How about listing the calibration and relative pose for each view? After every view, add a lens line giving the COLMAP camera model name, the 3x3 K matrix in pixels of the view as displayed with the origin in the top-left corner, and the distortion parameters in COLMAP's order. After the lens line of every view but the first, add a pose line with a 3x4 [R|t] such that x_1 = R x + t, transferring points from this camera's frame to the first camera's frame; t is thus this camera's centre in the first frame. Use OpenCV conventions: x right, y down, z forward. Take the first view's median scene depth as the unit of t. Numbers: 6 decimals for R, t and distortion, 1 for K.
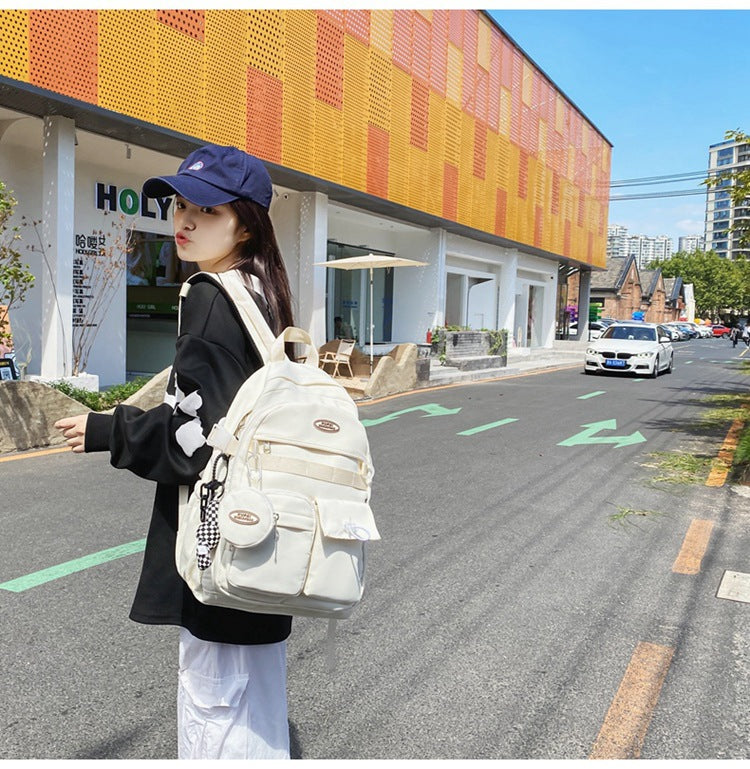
lens RADIAL K [[862.1, 0, 375.0], [0, 862.1, 384.5], [0, 0, 1]] dist [0.158670, -0.325128]
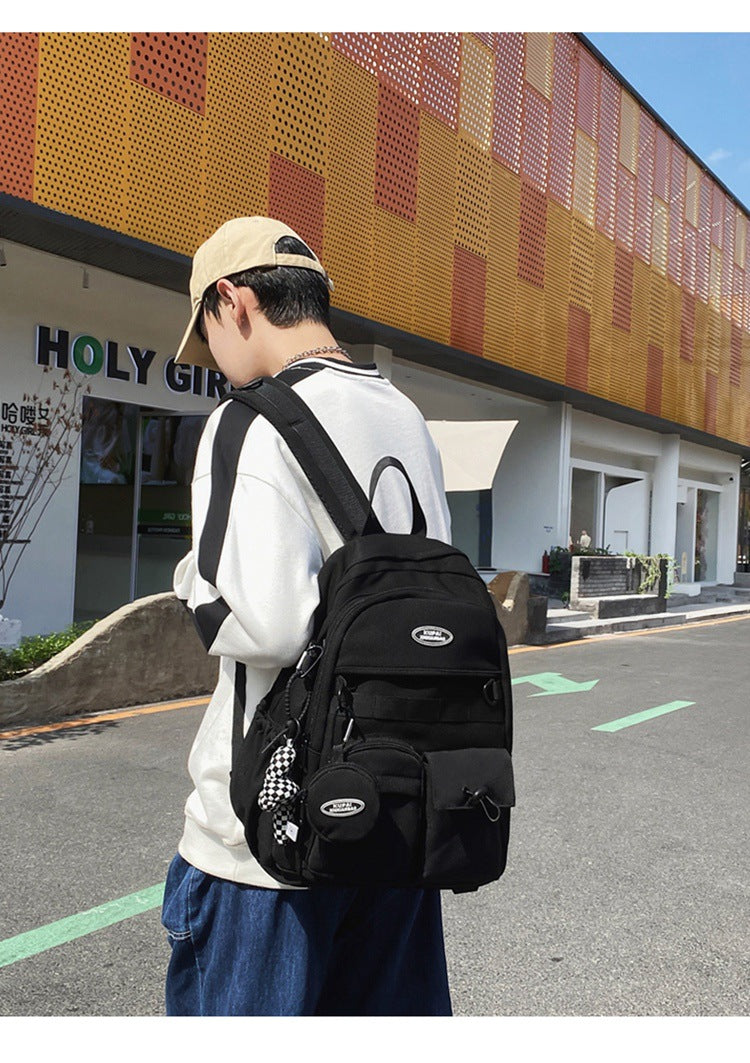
lens RADIAL K [[1156.6, 0, 394.3], [0, 1156.6, 531.8], [0, 0, 1]] dist [0.109950, -0.004925]
pose [[0.997717, 0.009728, -0.066827, 0.006204], [-0.015188, 0.996542, -0.081687, -0.005296], [0.065801, 0.082516, 0.994415, 0.102178]]
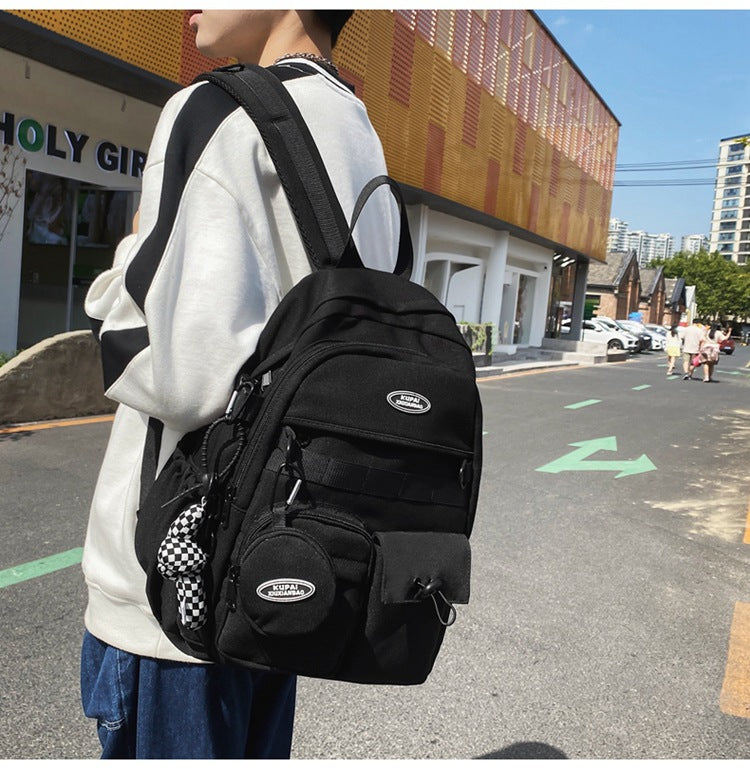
lens RADIAL K [[862.1, 0, 375.0], [0, 862.1, 384.5], [0, 0, 1]] dist [0.158670, -0.325128]
pose [[0.998415, 0.053788, 0.016564, 0.023407], [-0.053956, 0.998494, 0.009885, -0.003186], [-0.016008, -0.010763, 0.999814, 0.123764]]
